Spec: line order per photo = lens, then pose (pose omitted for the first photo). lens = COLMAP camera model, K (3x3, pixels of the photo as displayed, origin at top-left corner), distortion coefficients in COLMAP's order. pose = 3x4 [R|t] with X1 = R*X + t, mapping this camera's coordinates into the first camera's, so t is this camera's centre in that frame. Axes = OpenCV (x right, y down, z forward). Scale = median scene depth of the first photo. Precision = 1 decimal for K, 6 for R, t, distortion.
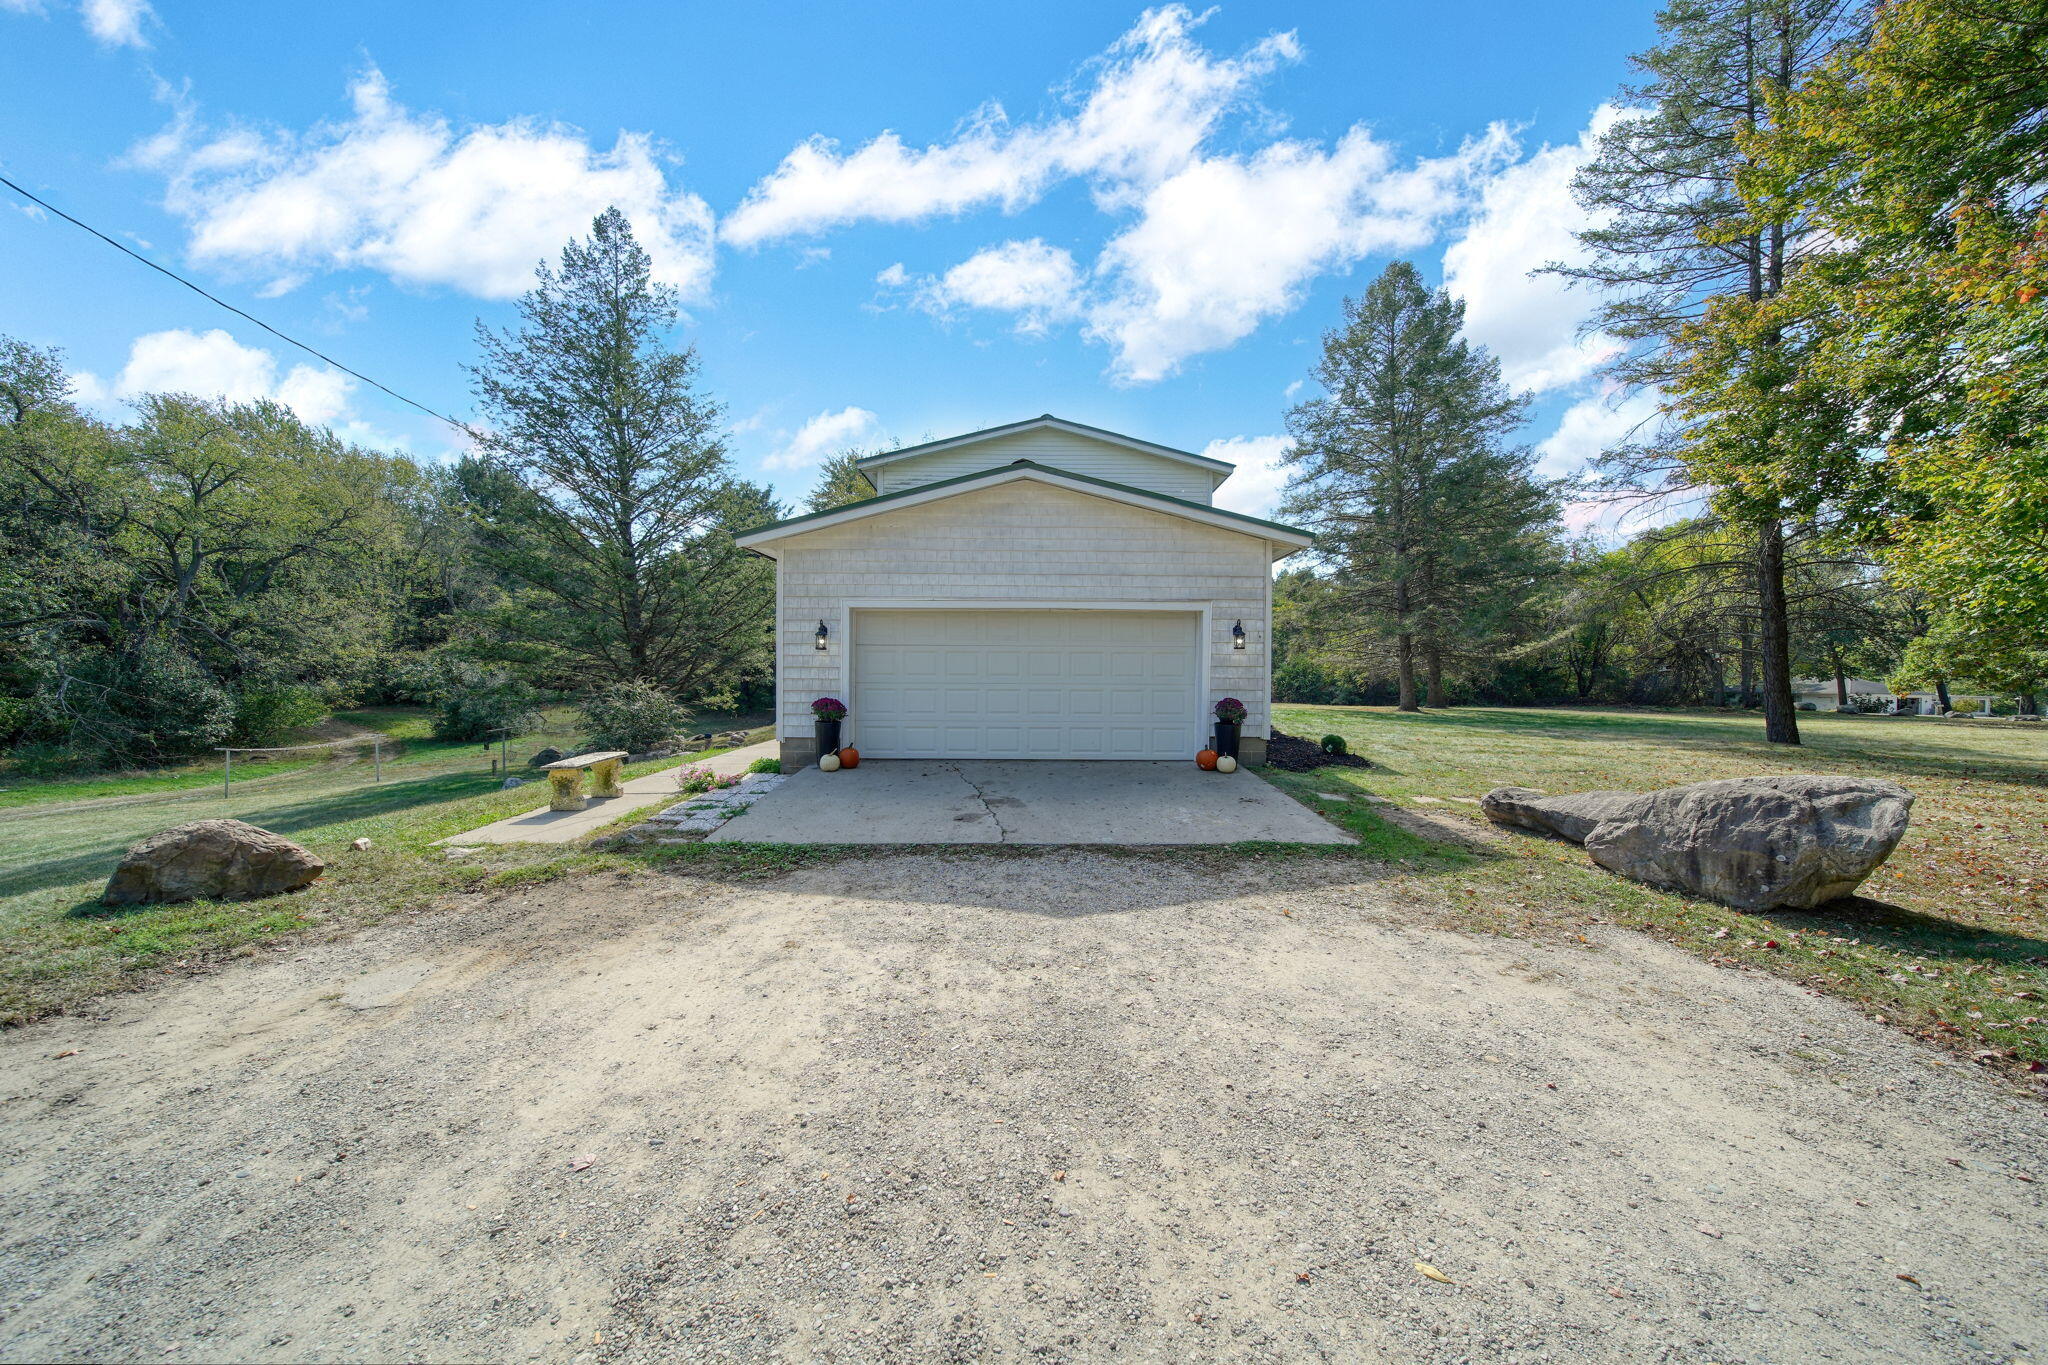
lens RADIAL K [[692.7, 0, 997.2], [0, 692.7, 691.6], [0, 0, 1]] dist [-0.000258, -0.000115]
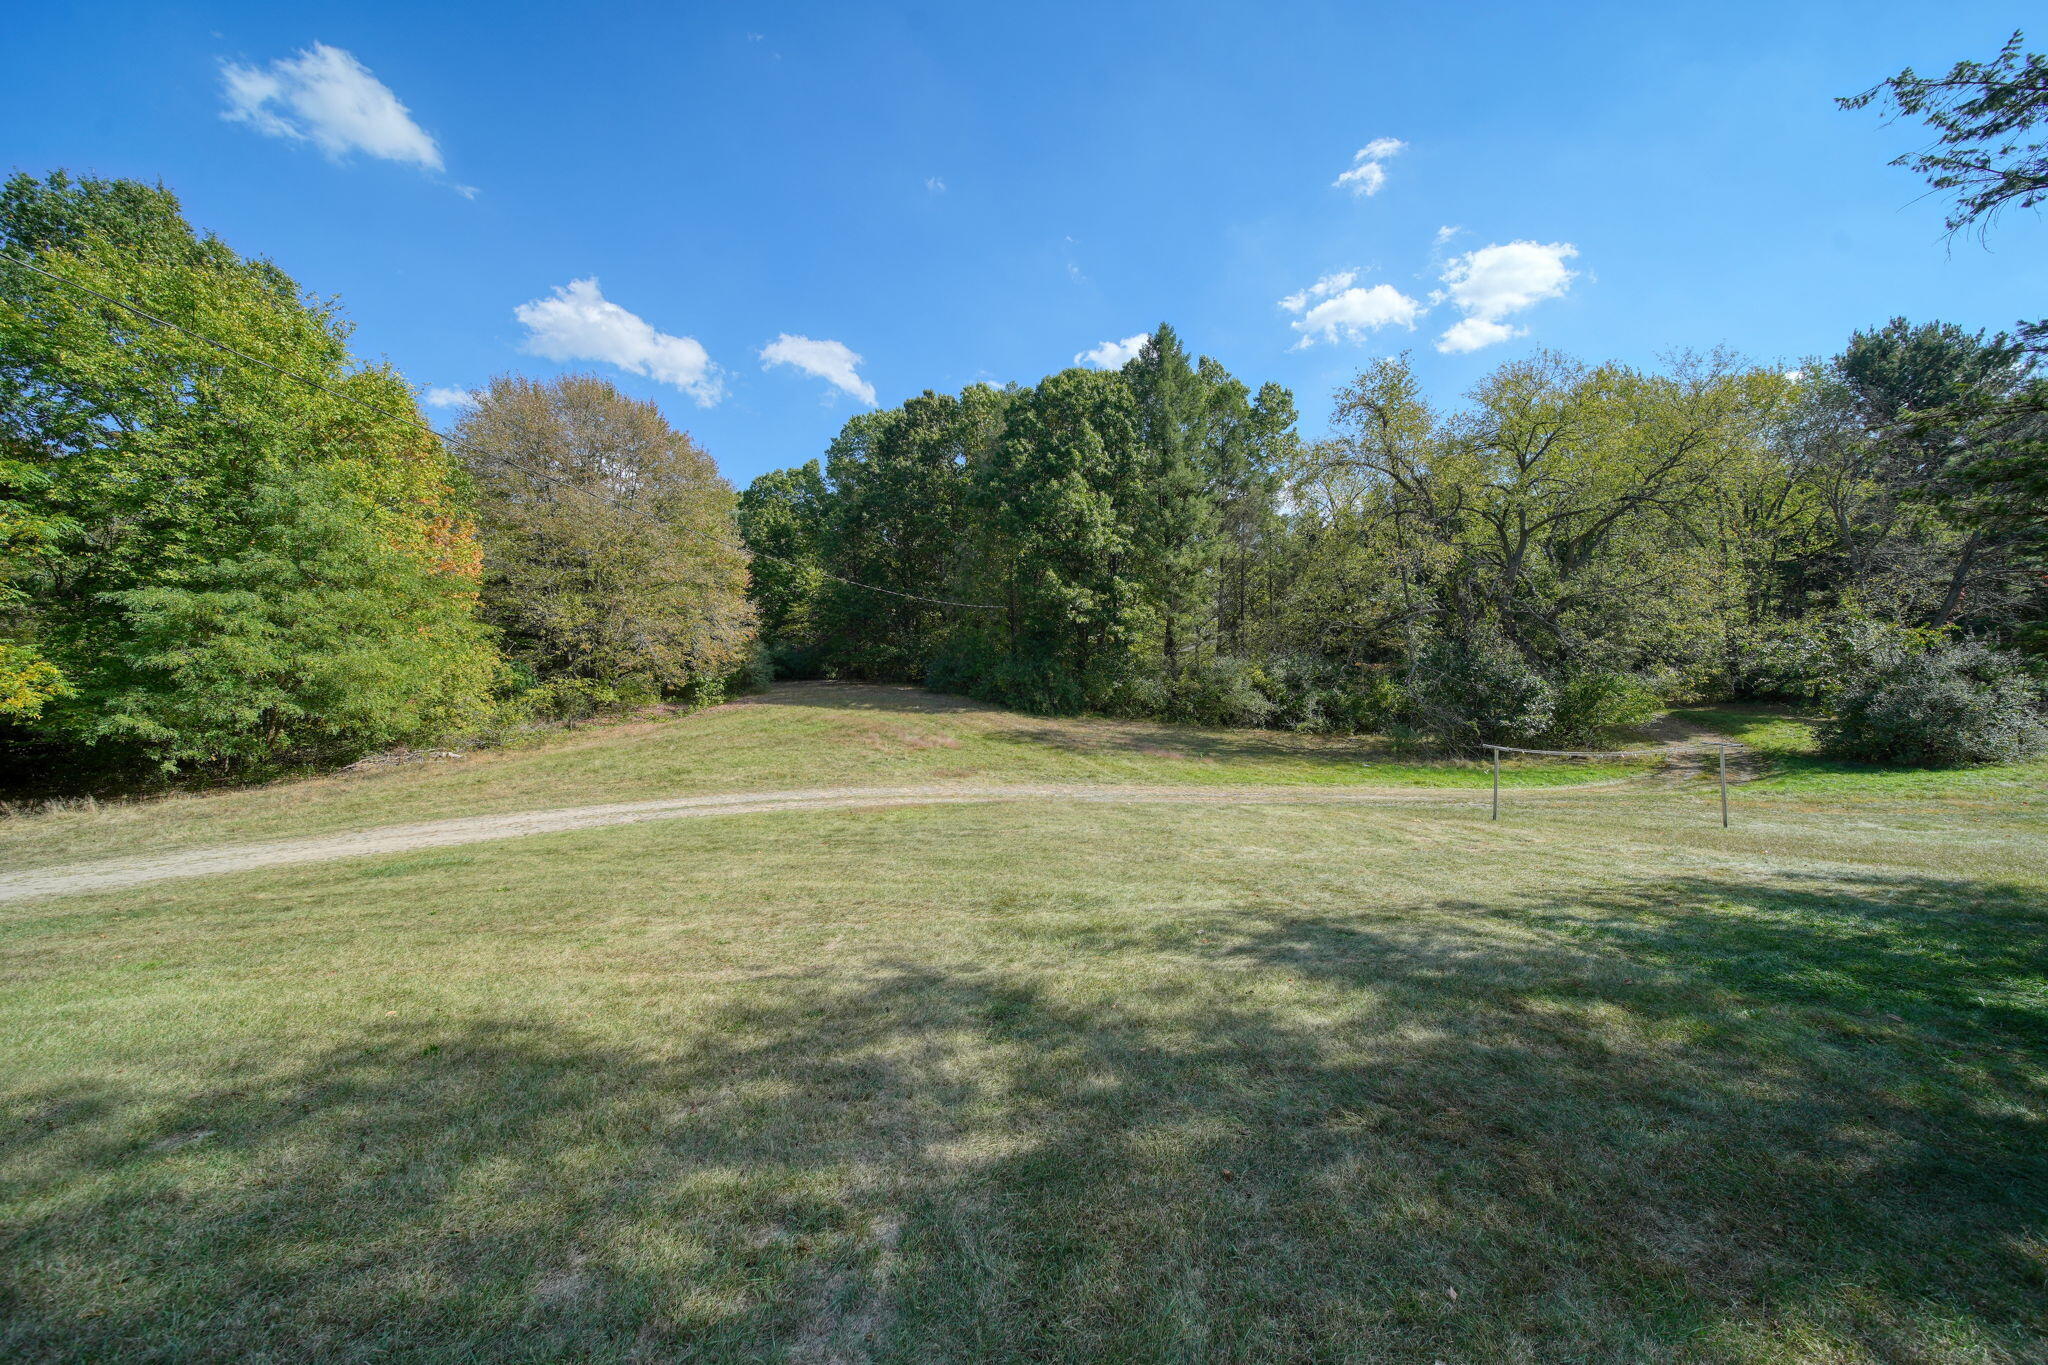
lens RADIAL K [[718.3, 0, 1025.0], [0, 718.3, 670.8], [0, 0, 1]] dist [-0.000386, -0.003602]
pose [[0.058243, -0.022439, -0.998050, -0.224433], [-0.010499, 0.999678, -0.023089, 0.016326], [0.998247, 0.011823, 0.057989, 0.262023]]
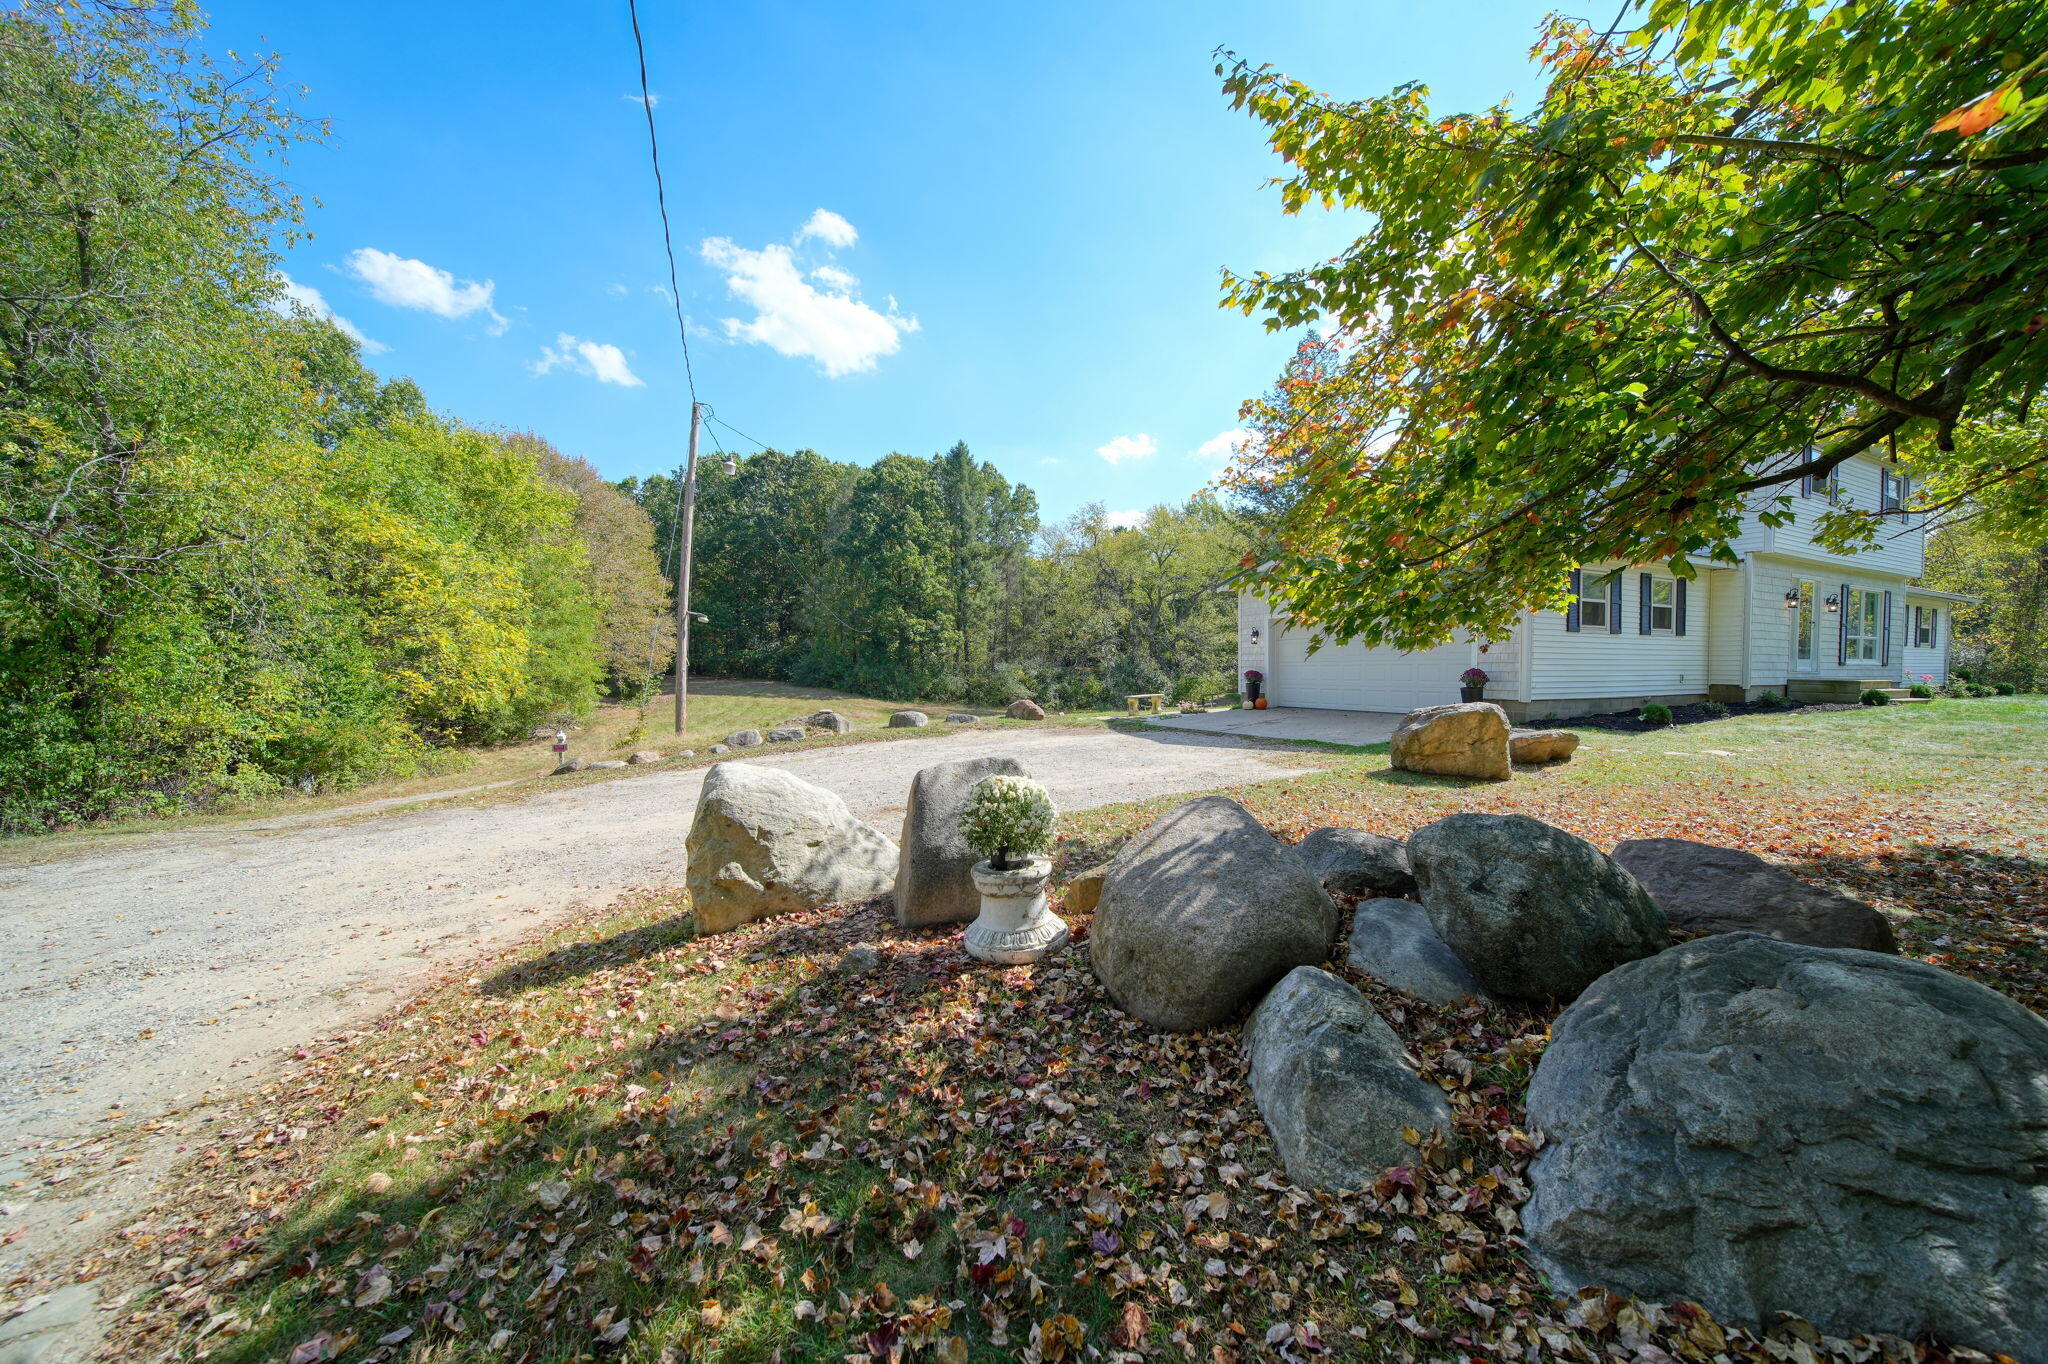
lens RADIAL K [[718.3, 0, 1025.0], [0, 718.3, 670.3], [0, 0, 1]] dist [-0.000386, -0.003602]
pose [[0.440225, -0.010153, -0.897830, 0.295542], [-0.006872, 0.999869, -0.014676, 0.009950], [0.897861, 0.012631, 0.440097, -0.089191]]
